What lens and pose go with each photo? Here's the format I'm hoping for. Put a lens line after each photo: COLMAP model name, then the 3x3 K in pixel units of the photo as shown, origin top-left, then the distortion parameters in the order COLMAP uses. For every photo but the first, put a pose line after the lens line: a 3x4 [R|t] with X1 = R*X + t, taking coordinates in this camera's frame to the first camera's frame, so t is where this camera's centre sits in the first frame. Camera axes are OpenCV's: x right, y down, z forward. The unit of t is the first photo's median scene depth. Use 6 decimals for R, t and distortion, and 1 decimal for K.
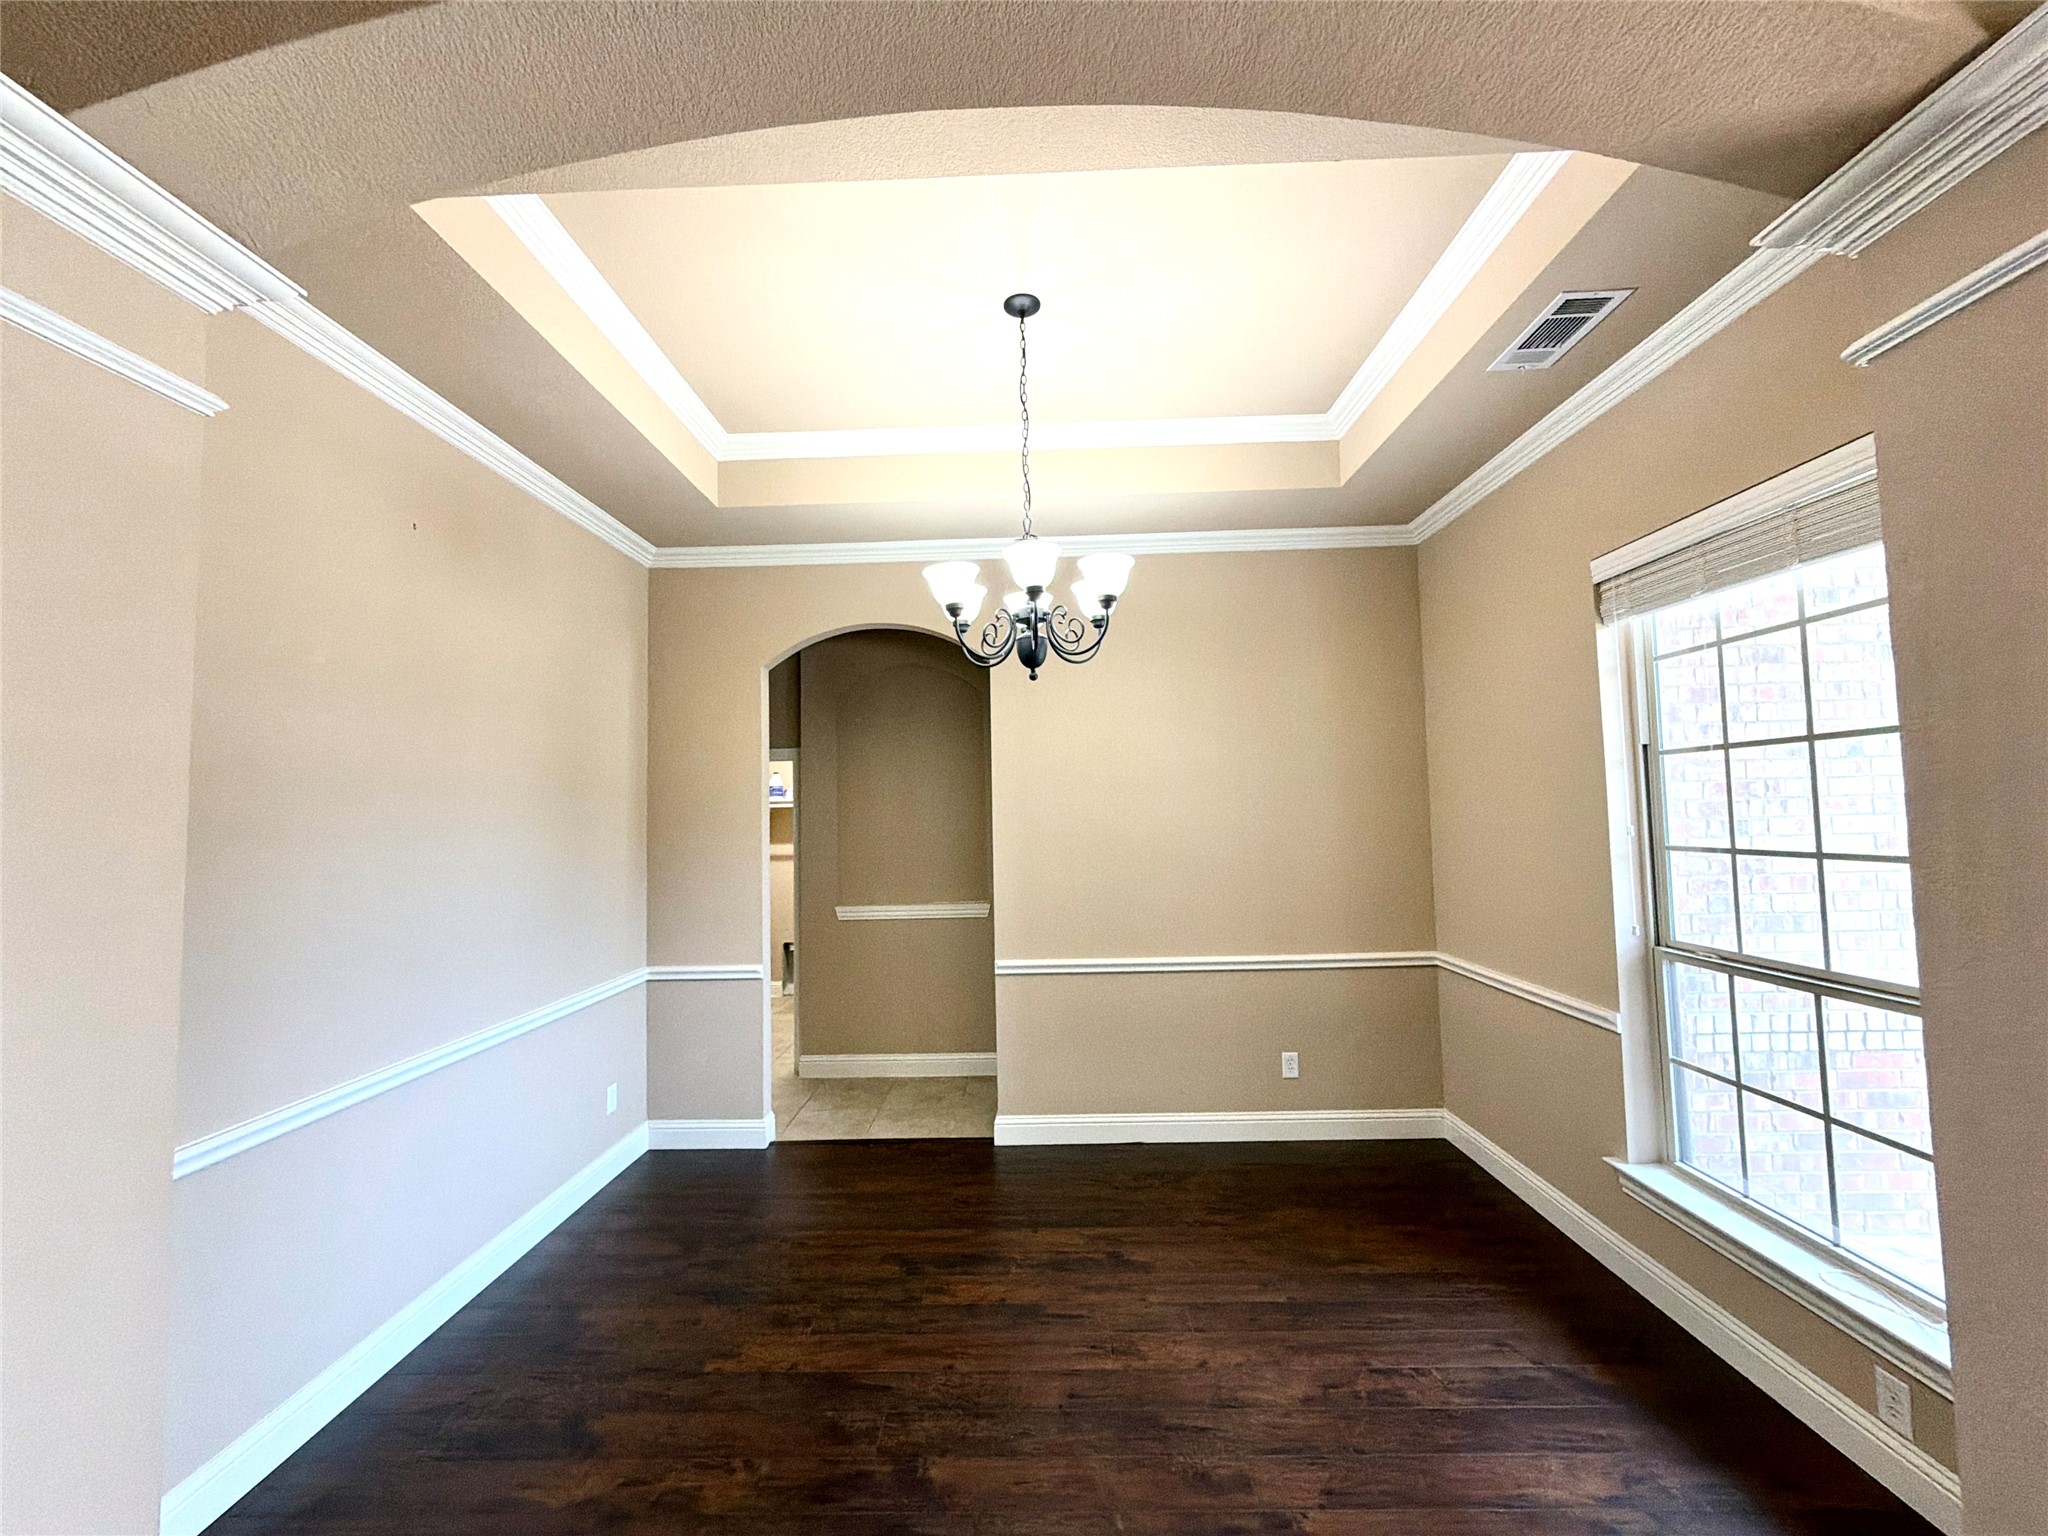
lens RADIAL K [[816.6, 0, 1024.0], [0, 816.6, 768.0], [0, 0, 1]] dist [-0.001407, 0.000115]
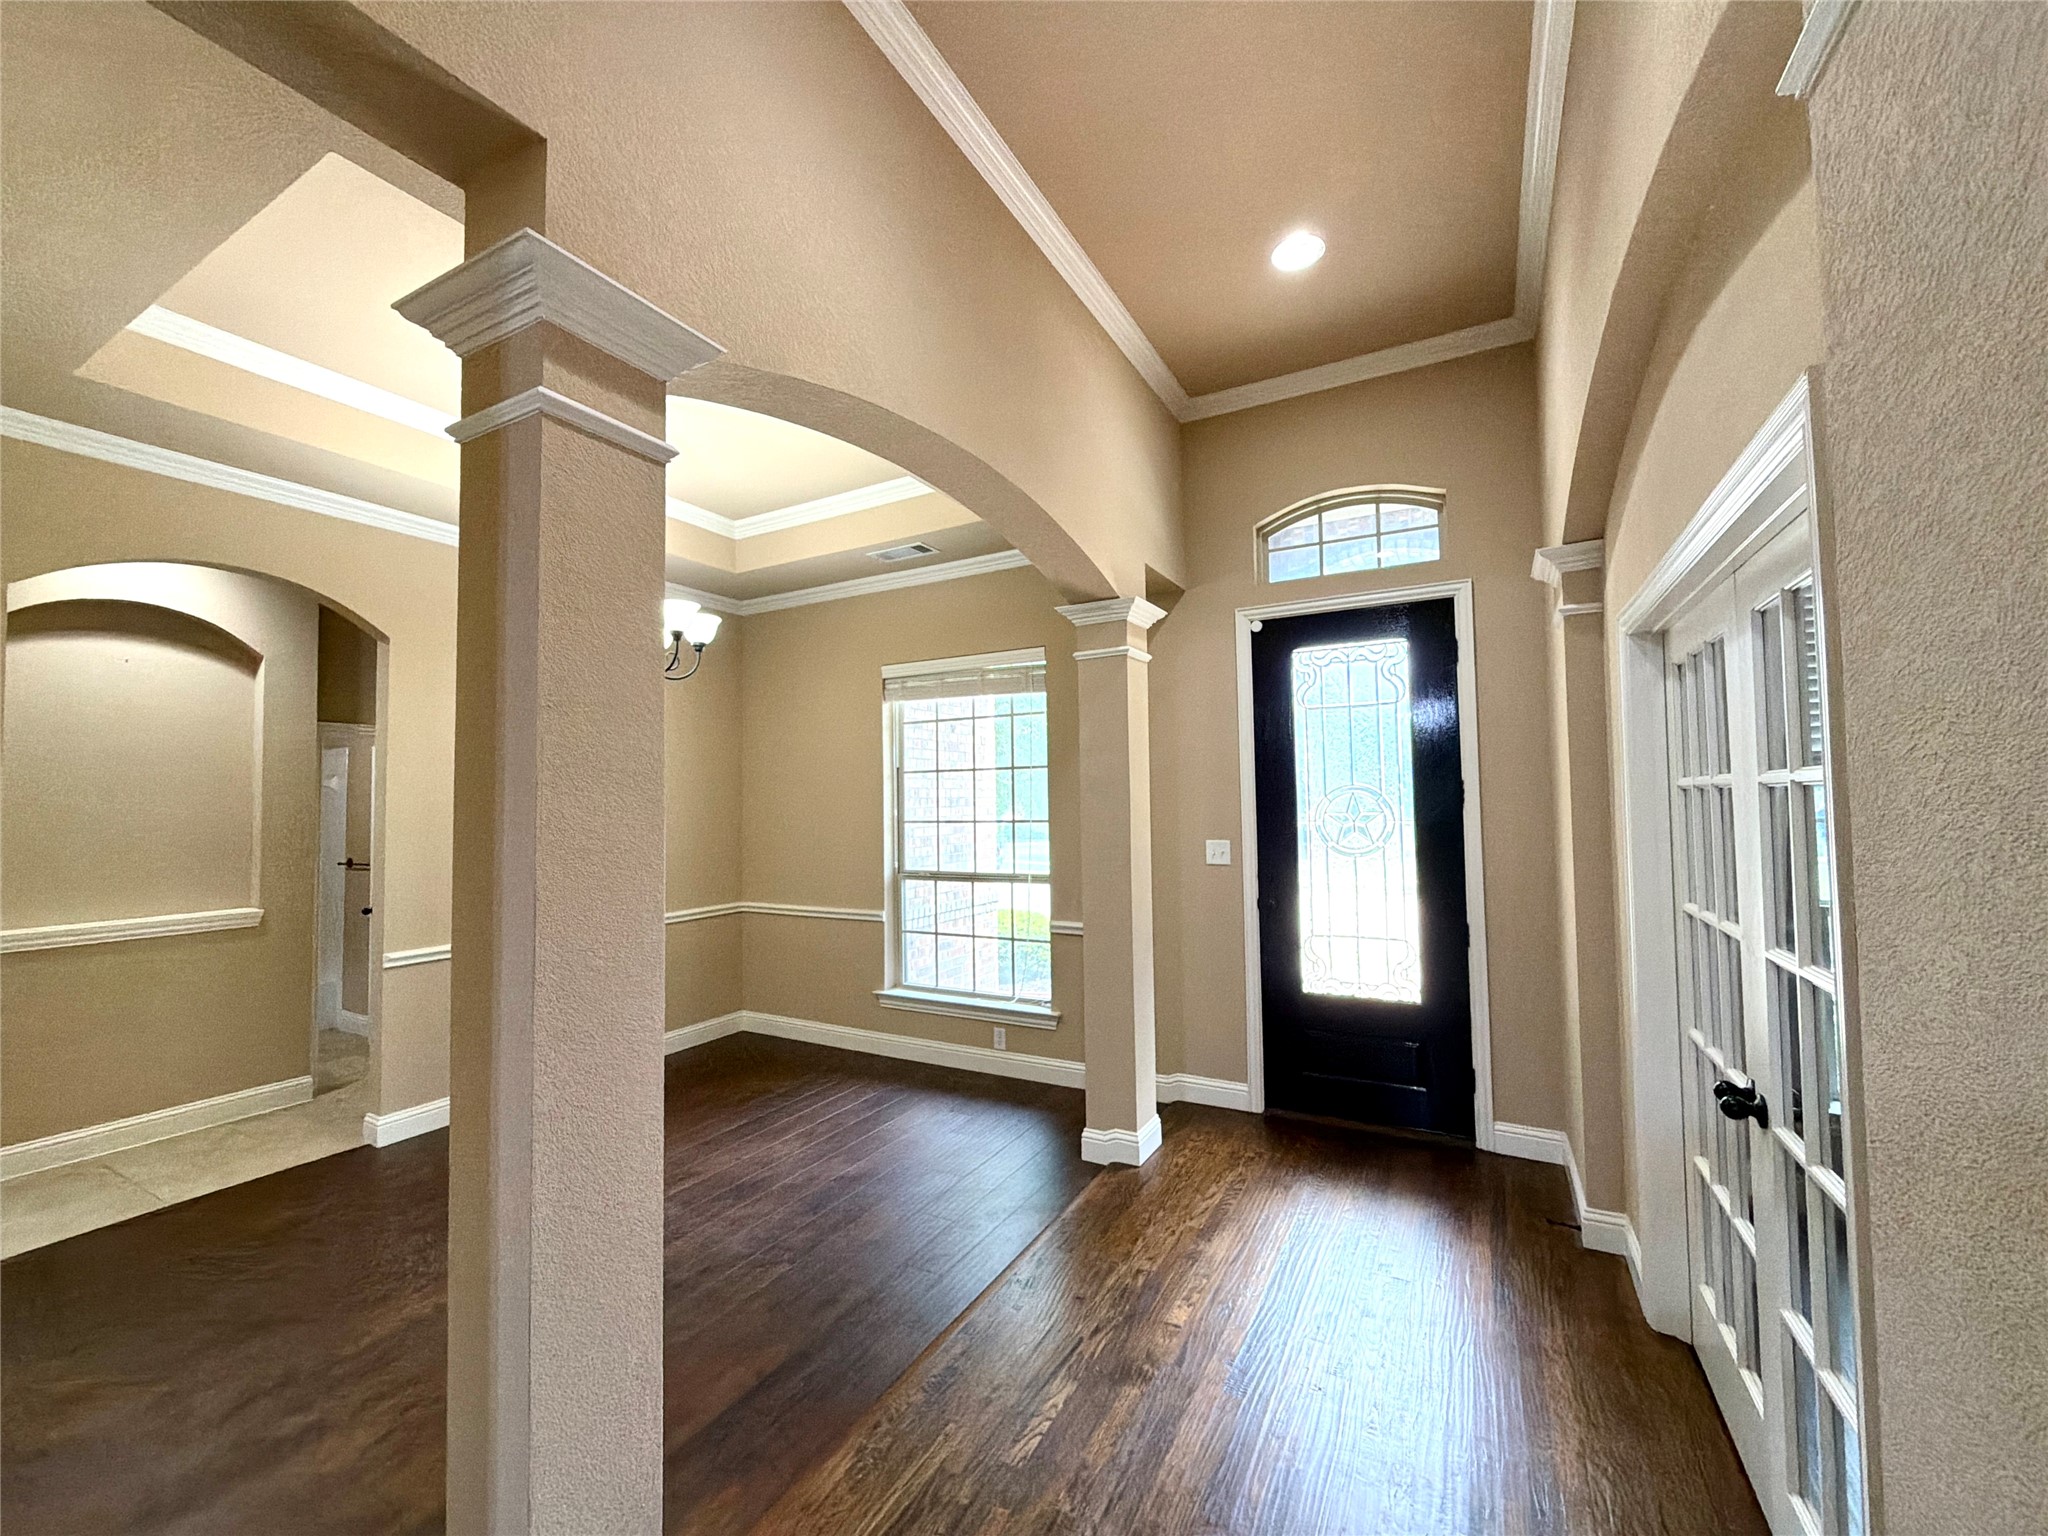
lens RADIAL K [[816.6, 0, 1024.0], [0, 816.6, 768.0], [0, 0, 1]] dist [-0.001407, 0.000115]
pose [[0.468381, 0.051570, 0.882020, -0.752804], [-0.046405, 0.998353, -0.033729, 0.022605], [-0.882307, -0.025132, 0.470003, -0.141500]]
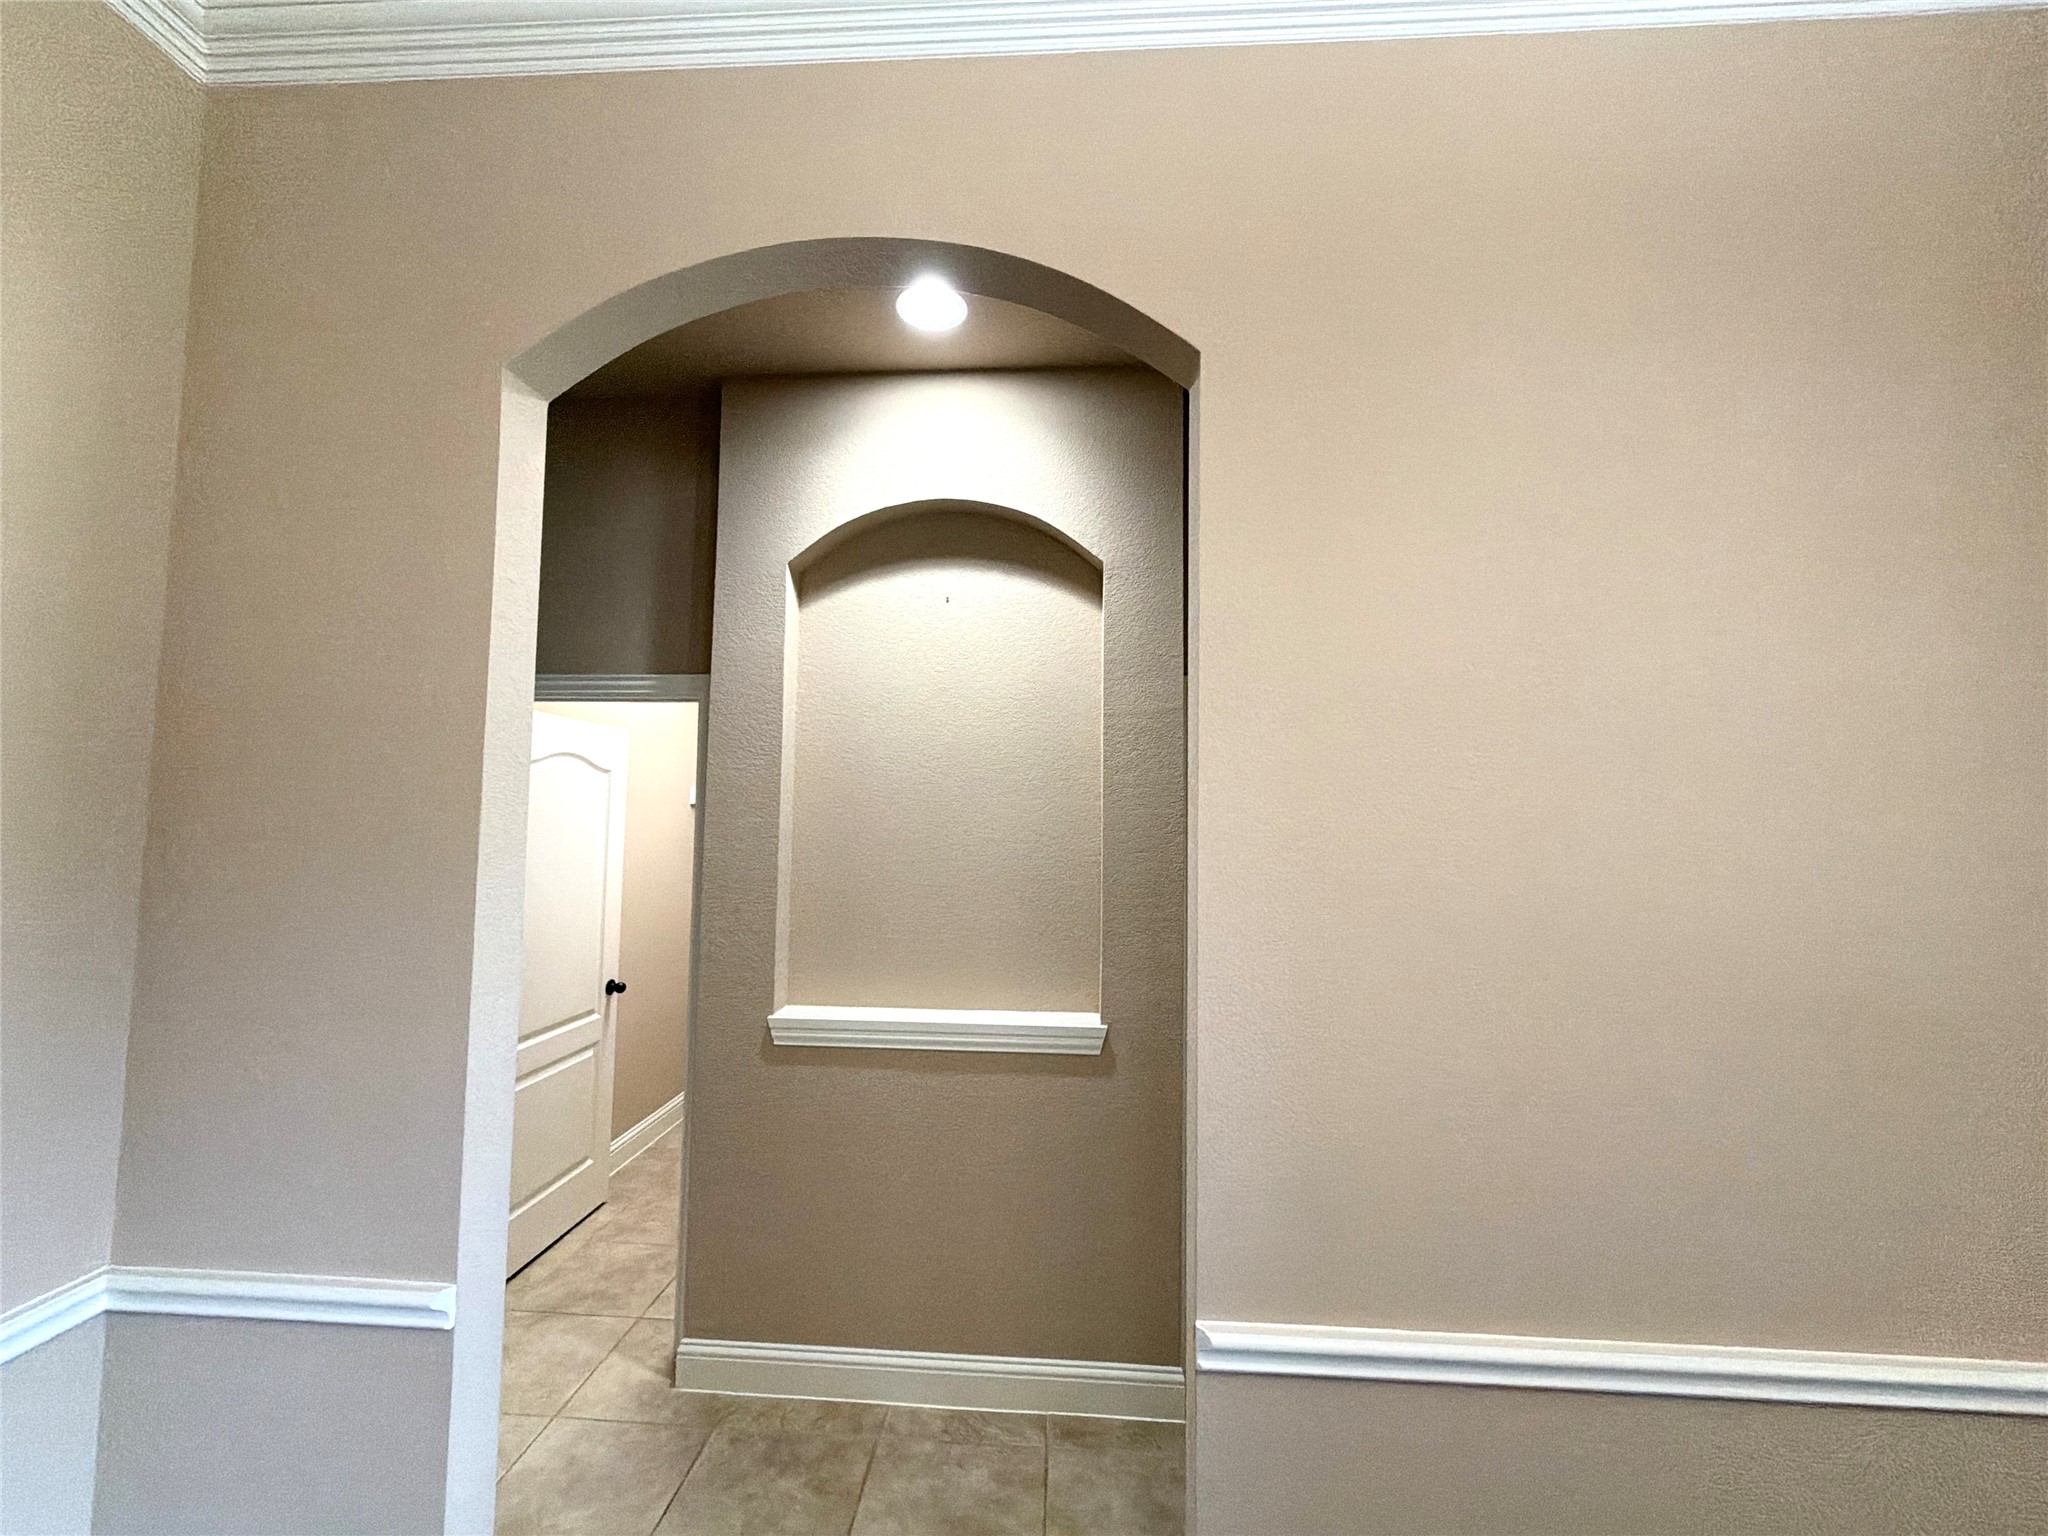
lens RADIAL K [[816.6, 0, 1024.0], [0, 816.6, 768.0], [0, 0, 1]] dist [-0.001407, 0.000115]
pose [[0.999297, 0.029341, -0.023327, -0.143370], [-0.029636, 0.999484, -0.012403, 0.056777], [0.022951, 0.013086, 0.999651, 0.976250]]
